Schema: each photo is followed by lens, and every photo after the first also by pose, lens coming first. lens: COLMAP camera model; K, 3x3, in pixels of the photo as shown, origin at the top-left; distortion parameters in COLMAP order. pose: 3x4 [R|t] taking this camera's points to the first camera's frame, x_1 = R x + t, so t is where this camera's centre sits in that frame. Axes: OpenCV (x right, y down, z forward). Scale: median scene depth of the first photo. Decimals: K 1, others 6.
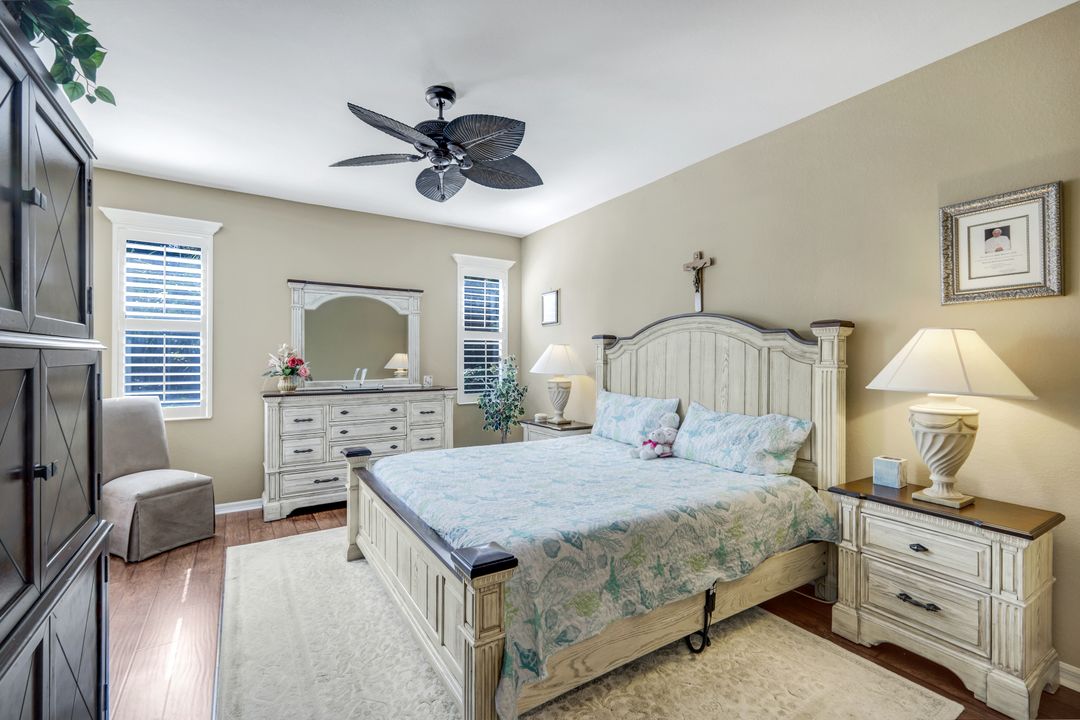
lens RADIAL K [[473.6, 0, 536.7], [0, 473.6, 356.2], [0, 0, 1]] dist [-0.000341, 0.000159]
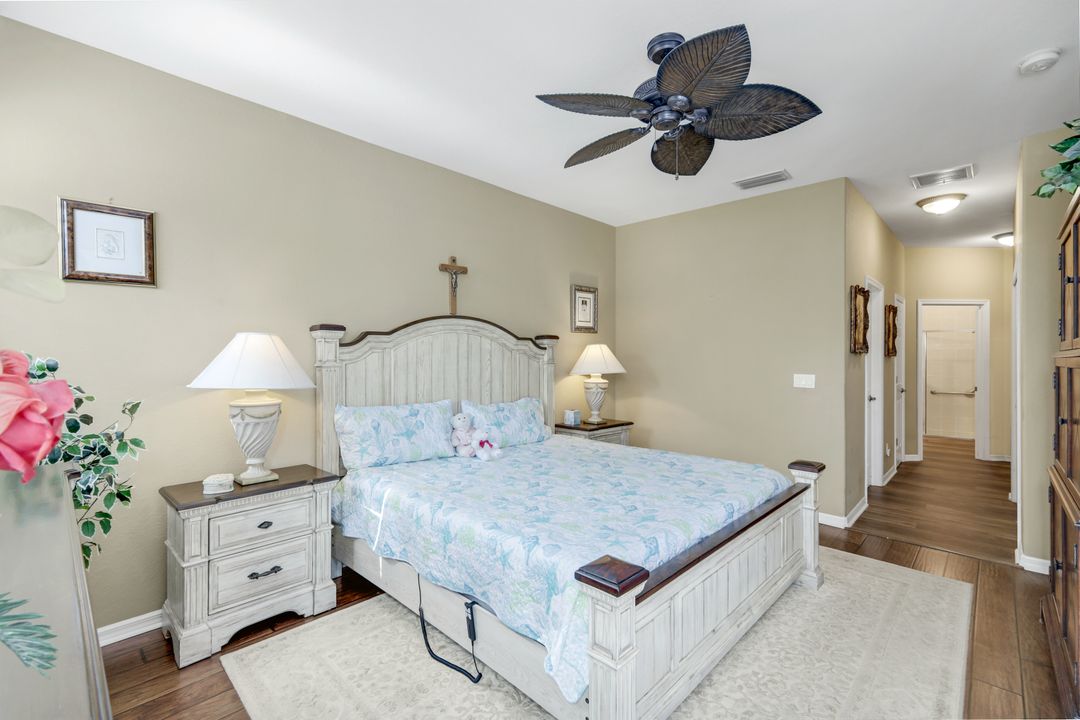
lens RADIAL K [[473.6, 0, 537.4], [0, 473.6, 362.2], [0, 0, 1]] dist [-0.000341, 0.000159]
pose [[-0.230633, -0.015801, 0.972912, -0.723748], [-0.007637, 0.999867, 0.014428, -0.003863], [-0.973011, -0.004102, -0.230723, 1.061509]]
